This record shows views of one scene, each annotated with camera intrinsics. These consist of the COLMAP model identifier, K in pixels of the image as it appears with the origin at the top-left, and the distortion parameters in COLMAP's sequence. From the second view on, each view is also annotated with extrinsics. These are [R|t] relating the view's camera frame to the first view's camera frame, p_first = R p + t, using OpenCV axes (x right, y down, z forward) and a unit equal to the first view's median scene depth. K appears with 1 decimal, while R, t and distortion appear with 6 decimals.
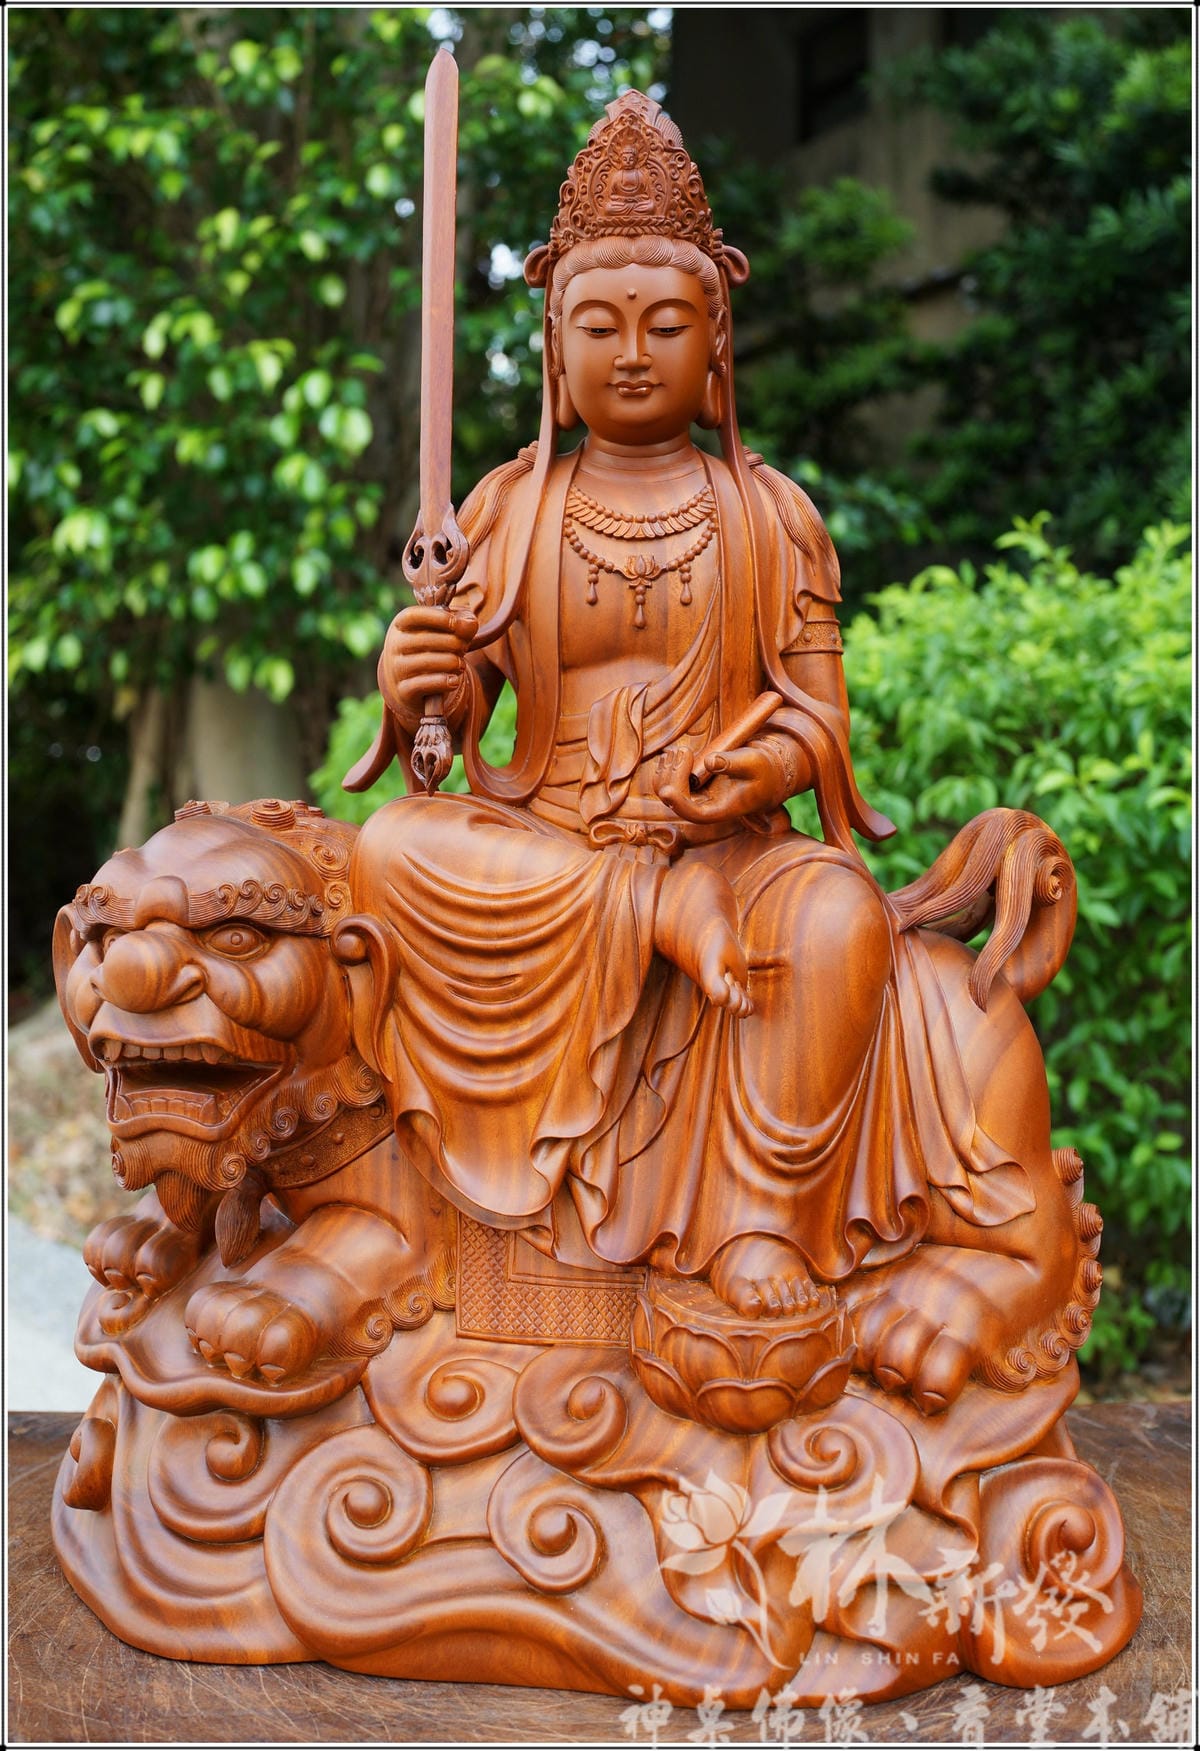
lens RADIAL K [[1811.3, 0, 602.3], [0, 1811.3, 843.1], [0, 0, 1]] dist [-0.070799, 0.005200]
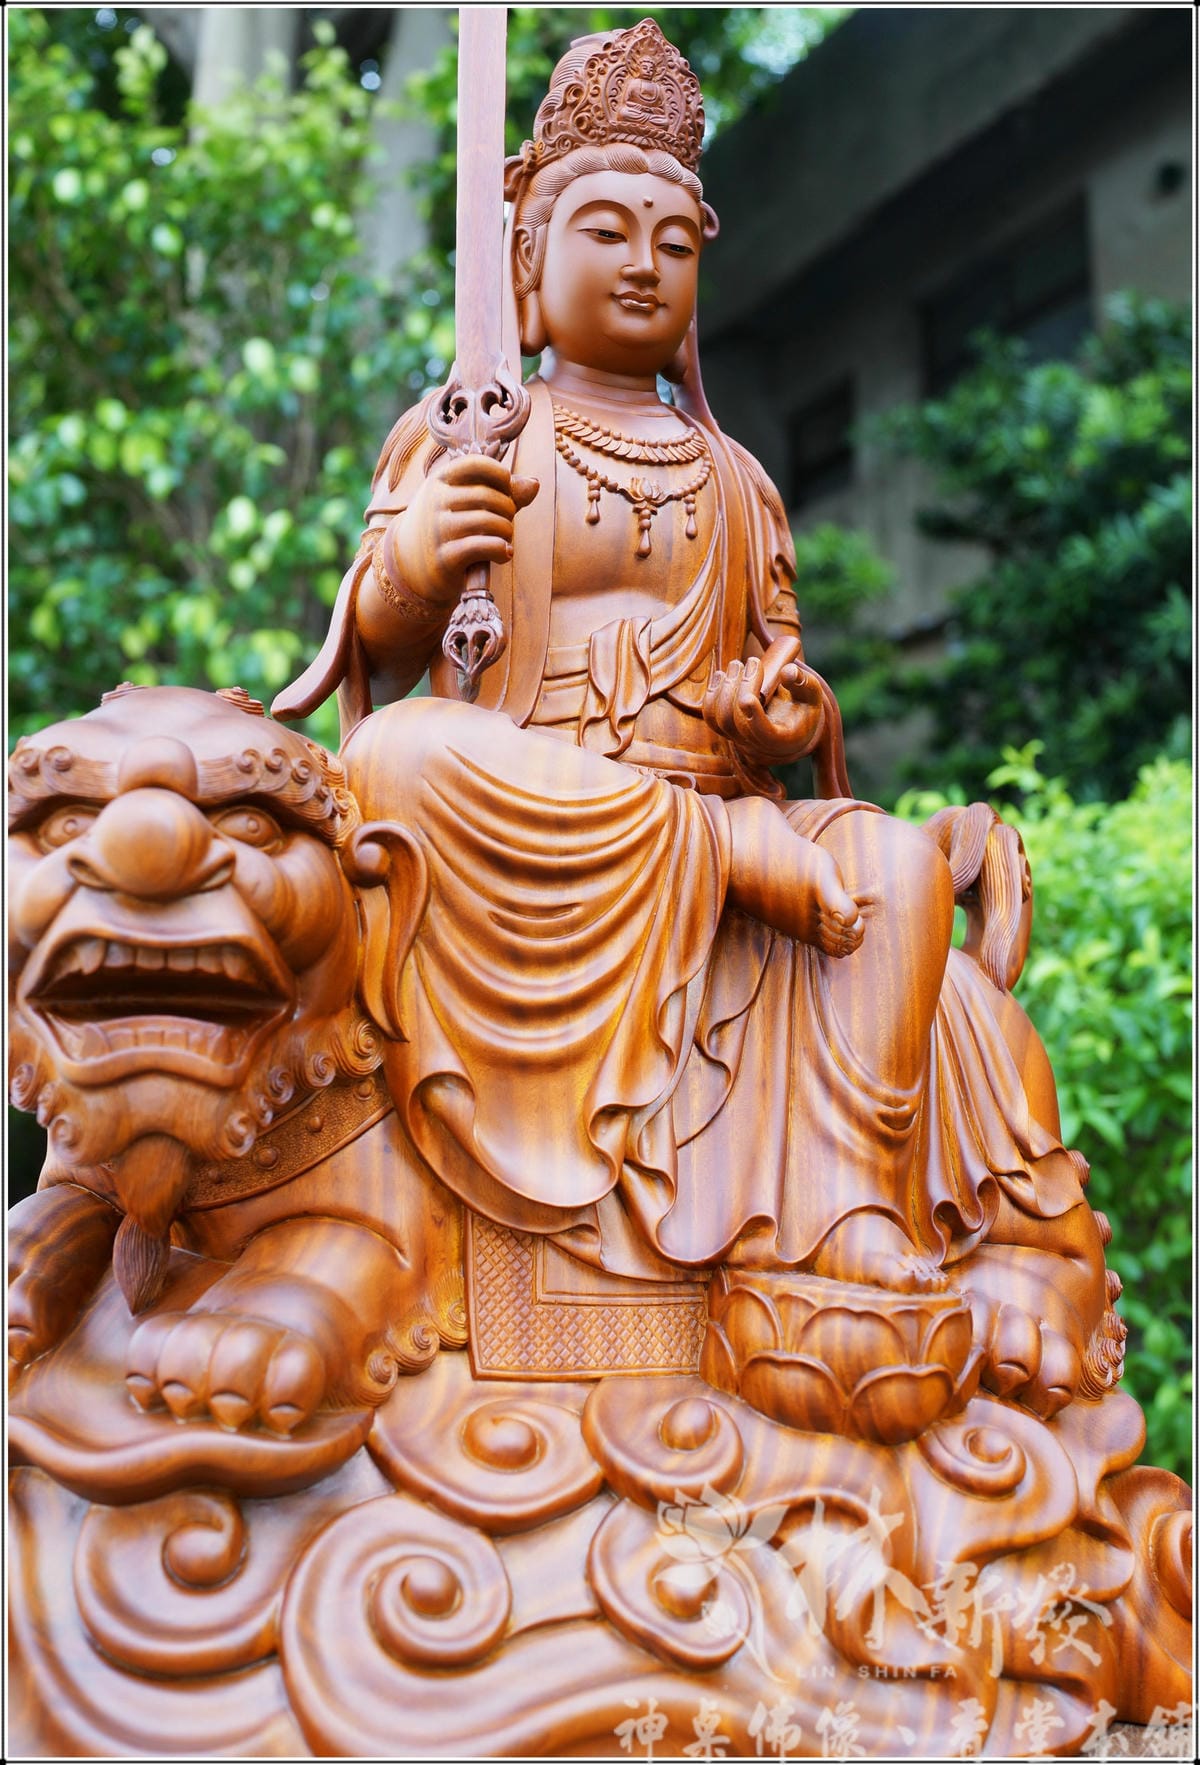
lens RADIAL K [[1784.6, 0, 600.0], [0, 1784.6, 882.5], [0, 0, 1]] dist [-0.079290, -0.023966]
pose [[0.912772, 0.067955, 0.402777, -0.339482], [0.005003, 0.984130, -0.177377, 0.193152], [-0.408439, 0.163920, 0.897946, 0.254573]]
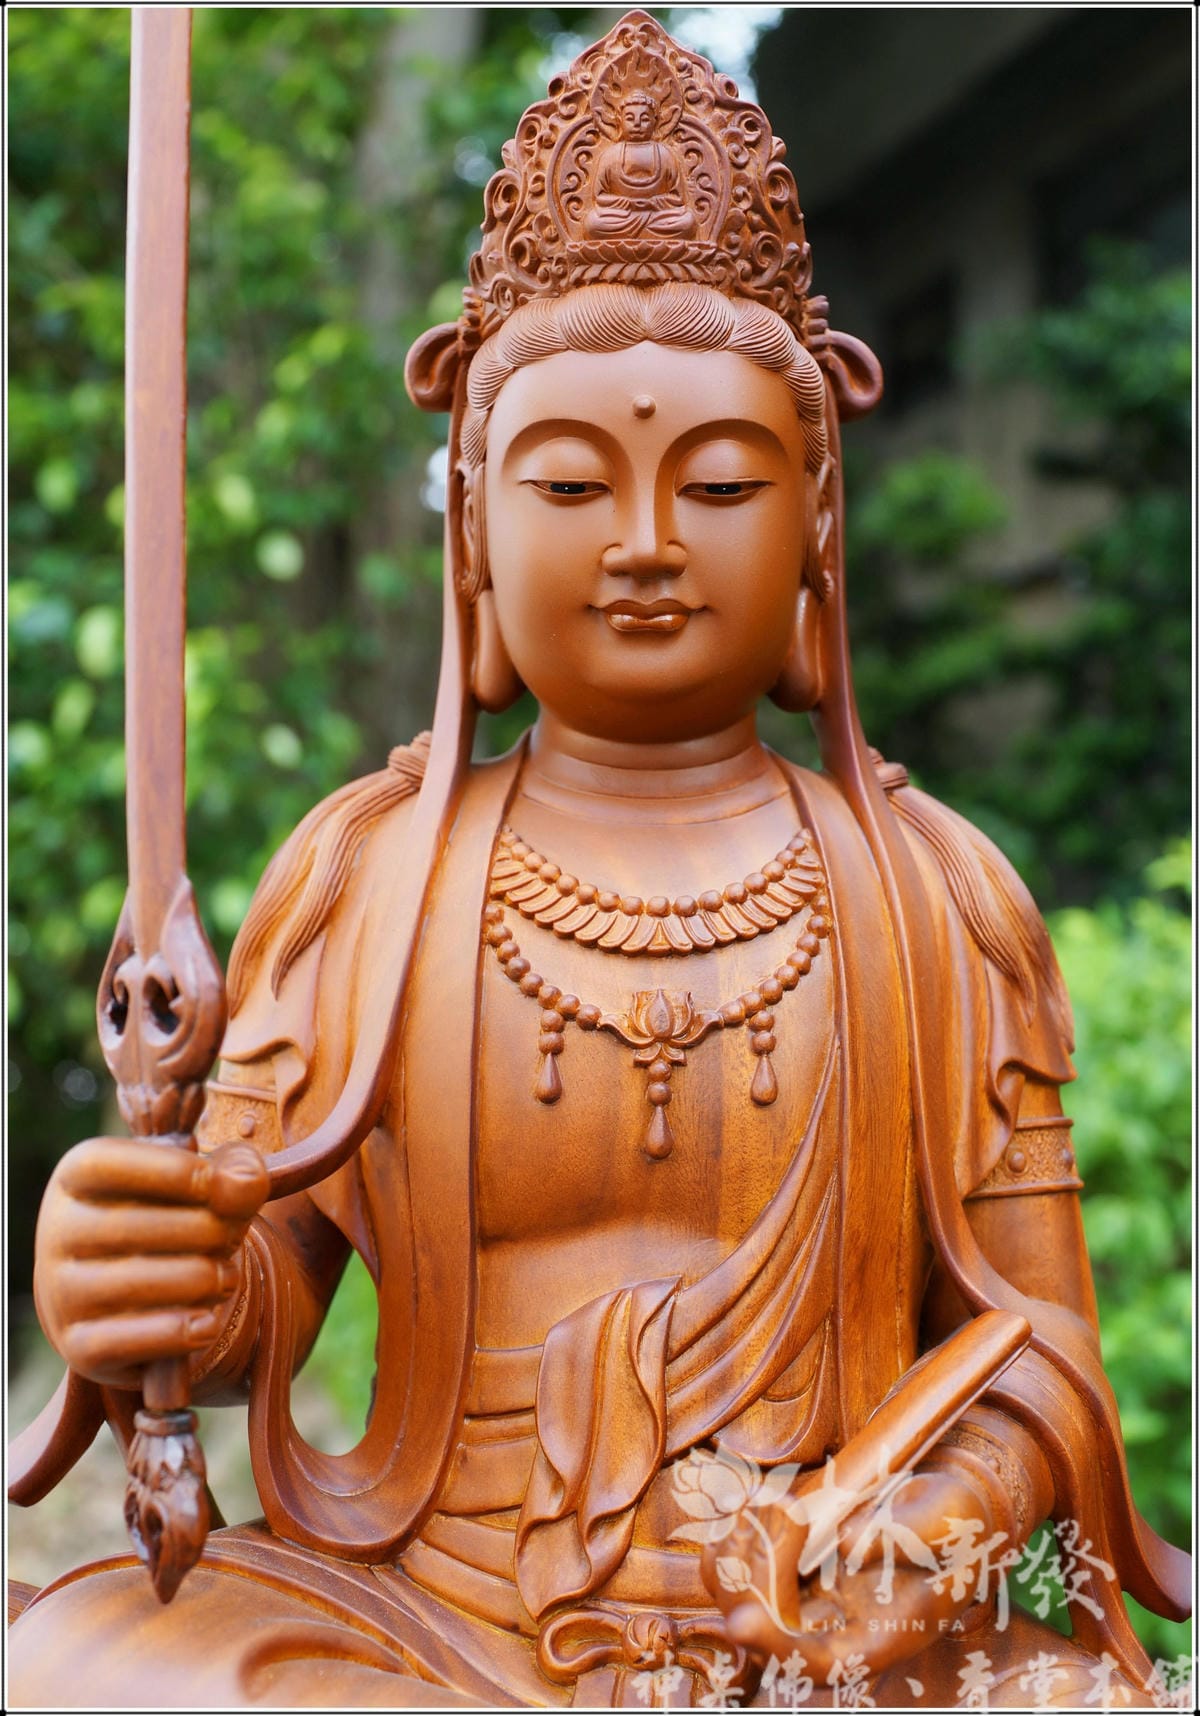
lens RADIAL K [[1953.2, 0, 631.1], [0, 1953.2, 972.1], [0, 0, 1]] dist [-0.089190, -0.007921]
pose [[0.998580, 0.006780, 0.052842, -0.010958], [-0.001353, 0.994777, -0.102067, -0.115615], [-0.053258, 0.101851, 0.993373, 0.530537]]
